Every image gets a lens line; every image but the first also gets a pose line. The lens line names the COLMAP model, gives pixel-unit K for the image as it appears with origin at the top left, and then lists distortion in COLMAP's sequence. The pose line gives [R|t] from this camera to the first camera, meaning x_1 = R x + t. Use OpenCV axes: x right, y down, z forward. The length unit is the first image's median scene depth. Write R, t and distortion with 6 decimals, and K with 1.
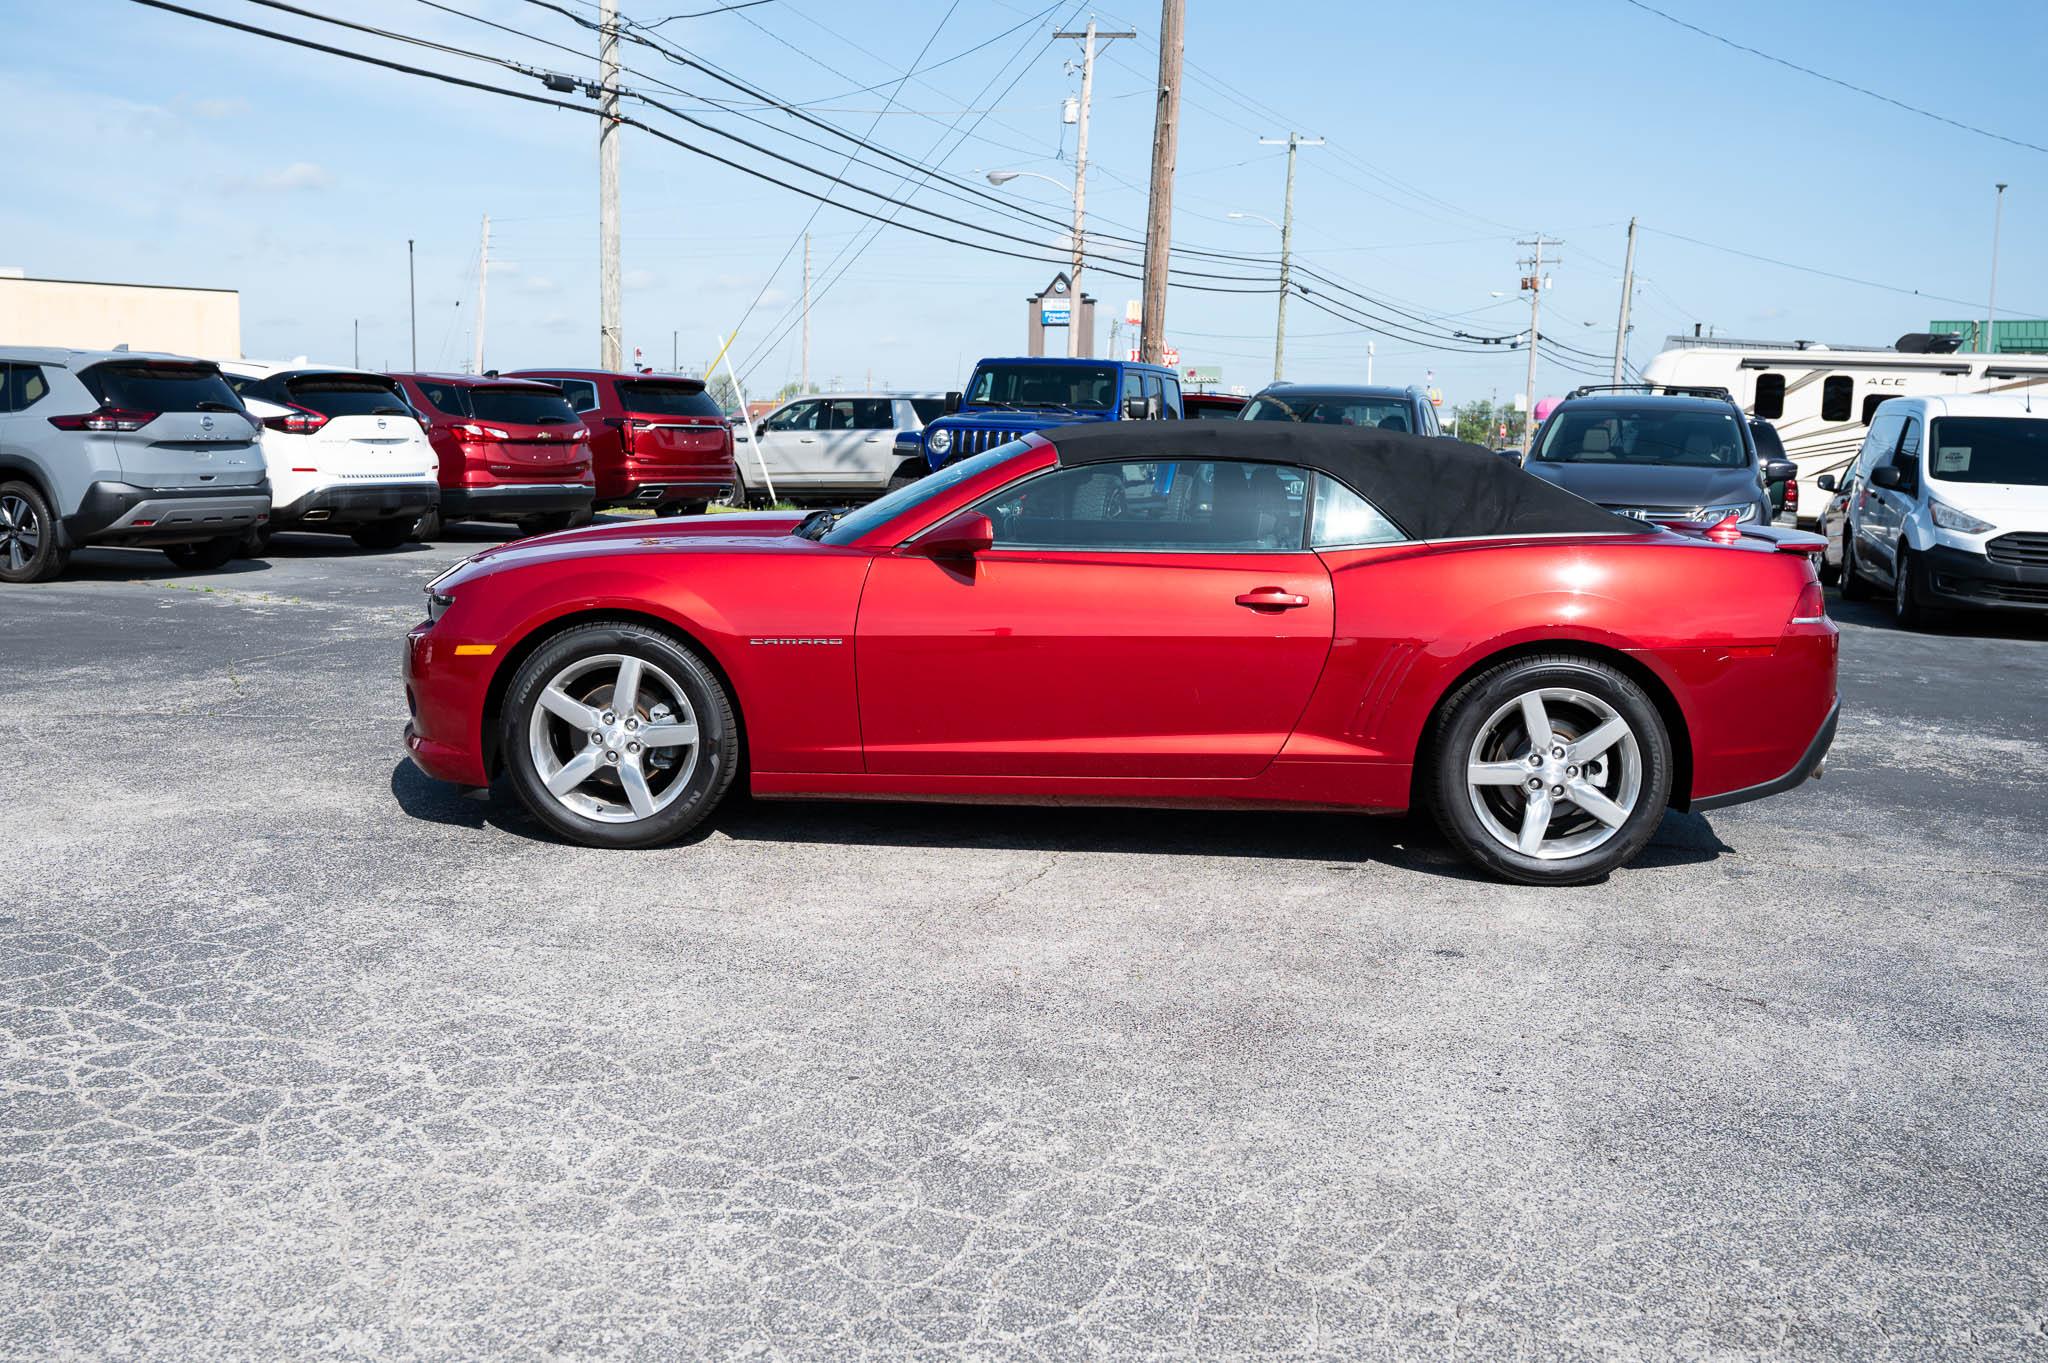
lens RADIAL K [[2007.5, 0, 1024.0], [0, 2007.5, 681.5], [0, 0, 1]] dist [0.001084, -0.000456]
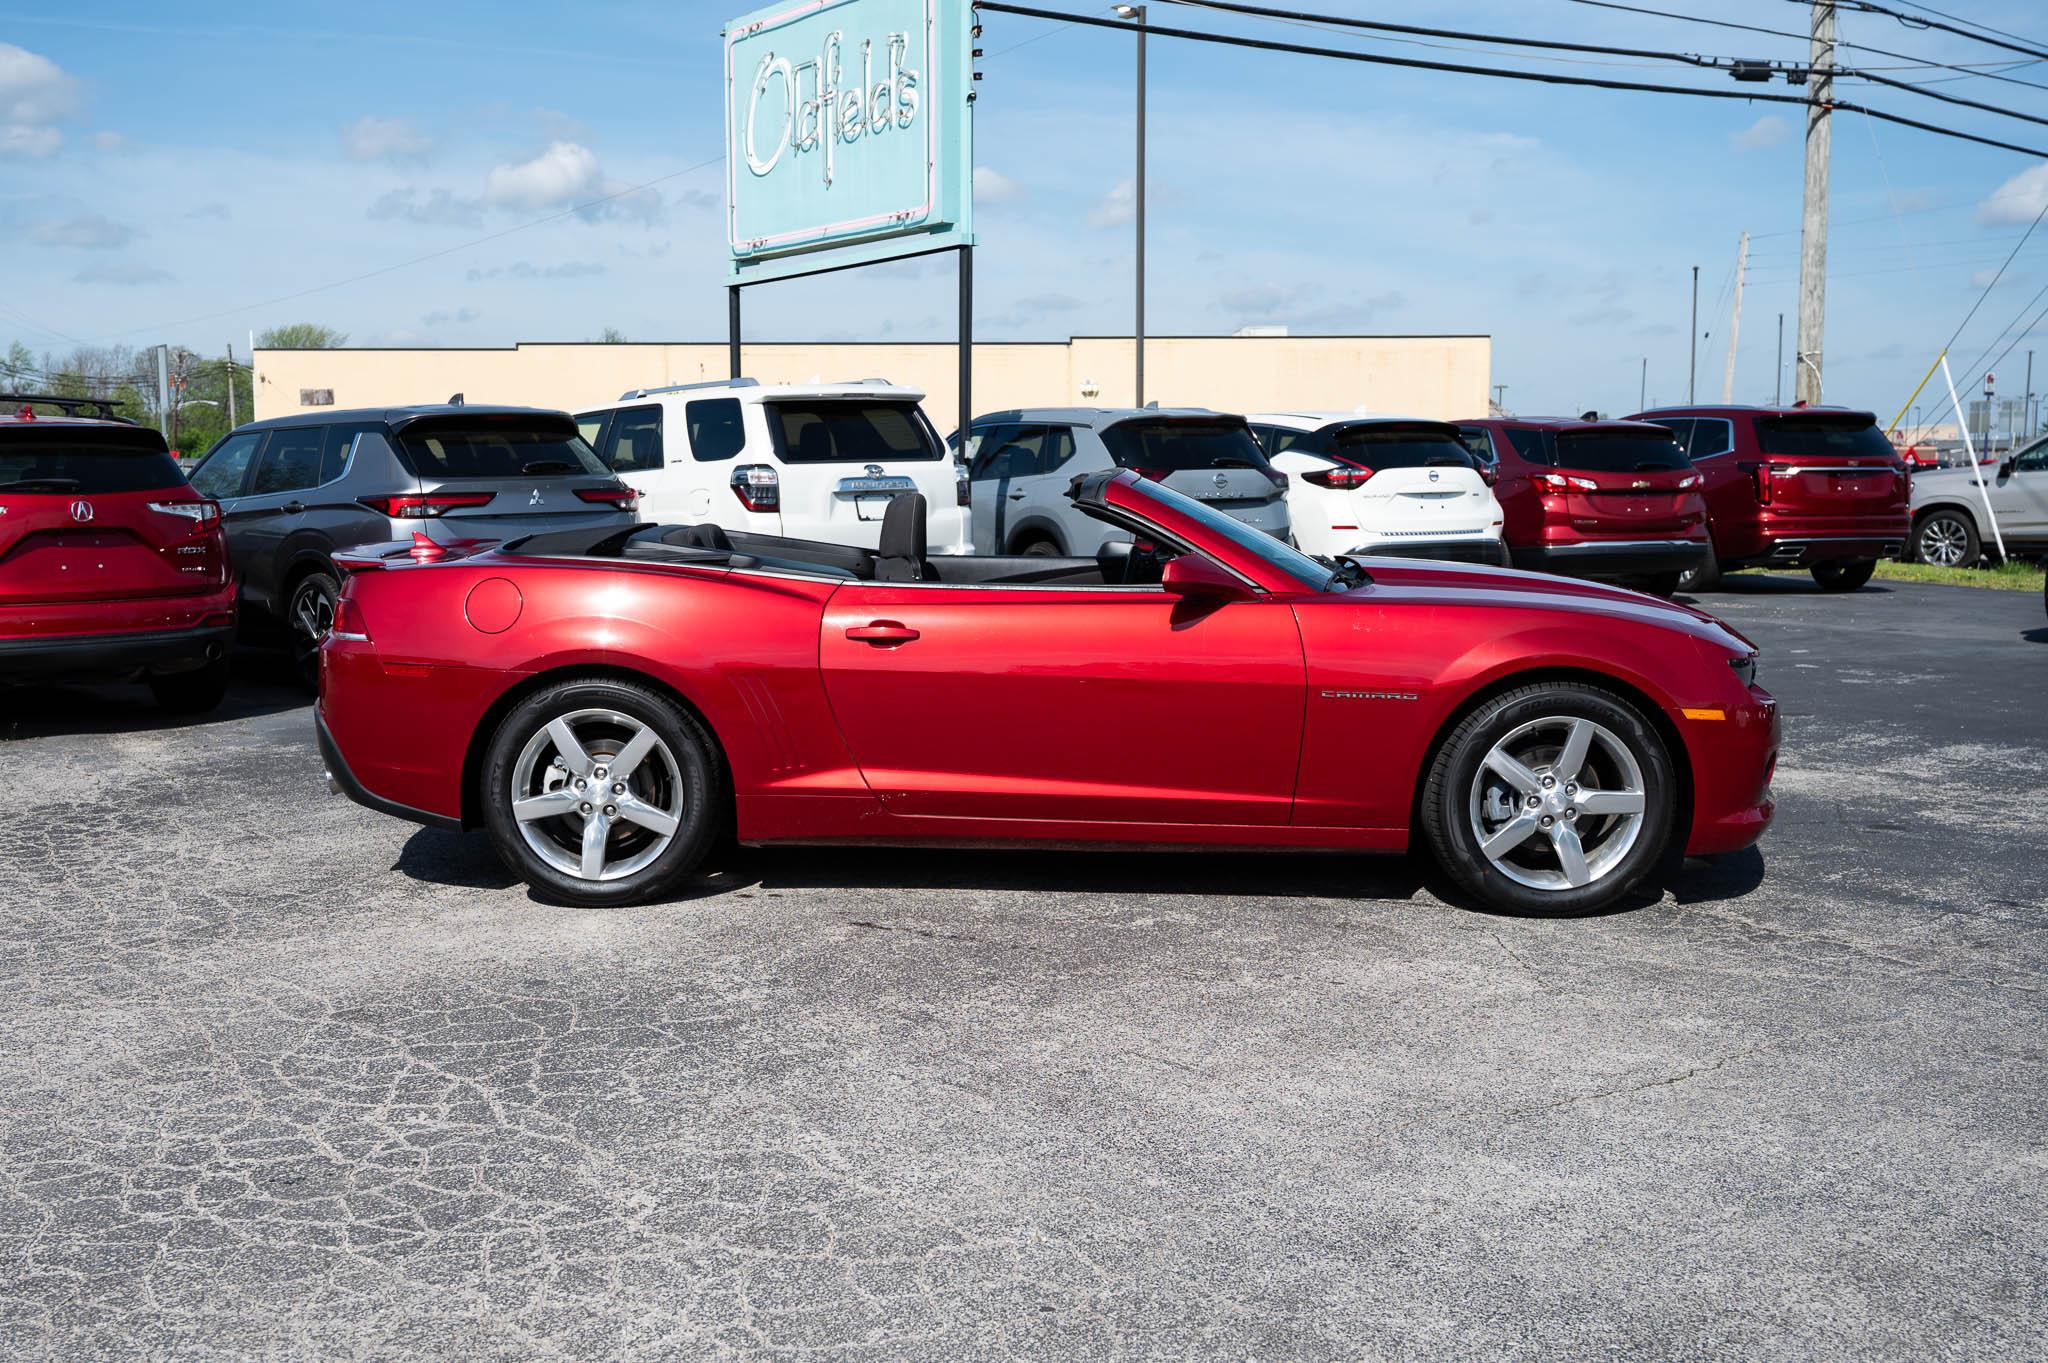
lens RADIAL K [[2190.0, 0, 922.9], [0, 2190.0, 757.0], [0, 0, 1]] dist [-0.001463, 0.003204]
pose [[0.801078, 0.053121, -0.596198, 0.091672], [-0.052145, 0.998461, 0.018899, -0.007919], [0.596284, 0.015949, 0.802615, 0.067668]]
